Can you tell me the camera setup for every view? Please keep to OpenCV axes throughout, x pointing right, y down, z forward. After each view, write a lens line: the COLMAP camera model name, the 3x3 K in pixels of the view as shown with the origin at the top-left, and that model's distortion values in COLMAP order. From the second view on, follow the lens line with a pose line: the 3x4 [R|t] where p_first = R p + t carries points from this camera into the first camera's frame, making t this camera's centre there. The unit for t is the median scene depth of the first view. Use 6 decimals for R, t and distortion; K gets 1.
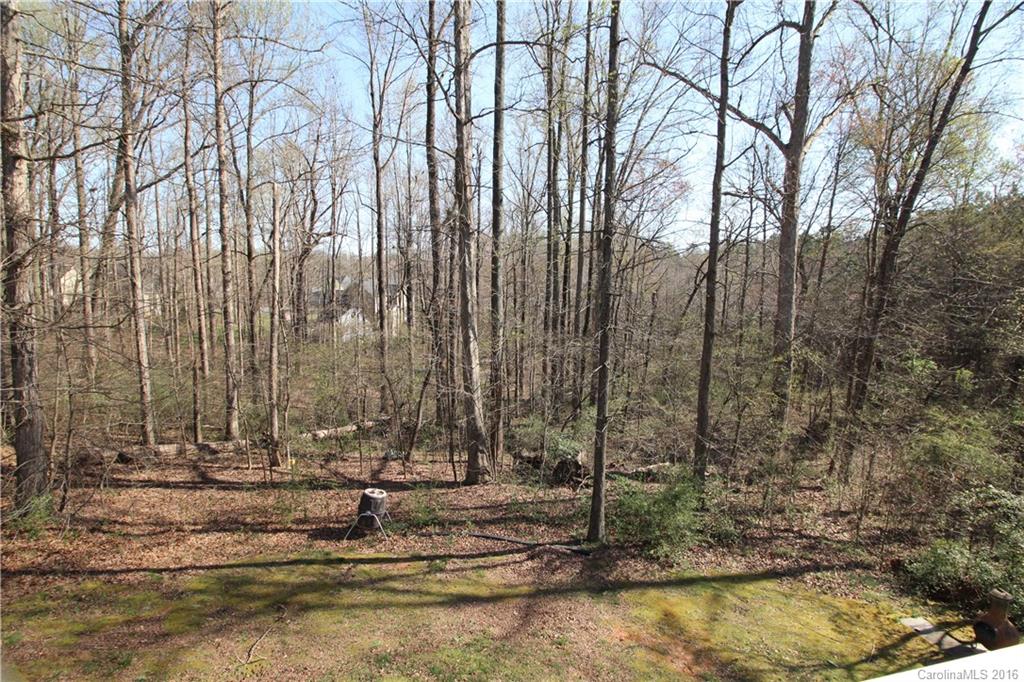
lens RADIAL K [[472.8, 0, 510.2], [0, 472.8, 336.0], [0, 0, 1]] dist [-0.000888, -0.012740]
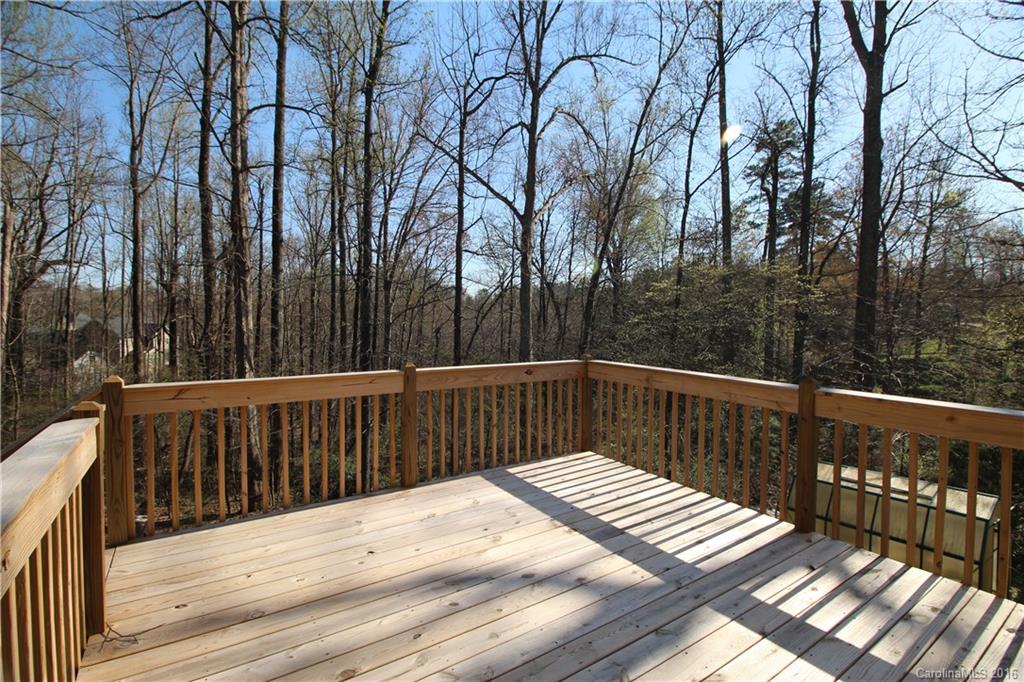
lens RADIAL K [[472.8, 0, 510.2], [0, 472.8, 336.0], [0, 0, 1]] dist [-0.000888, -0.012740]
pose [[0.915430, -0.004597, 0.402450, 0.017472], [0.039492, 0.996135, -0.078452, 0.020560], [-0.400534, 0.087711, 0.912074, -0.108868]]
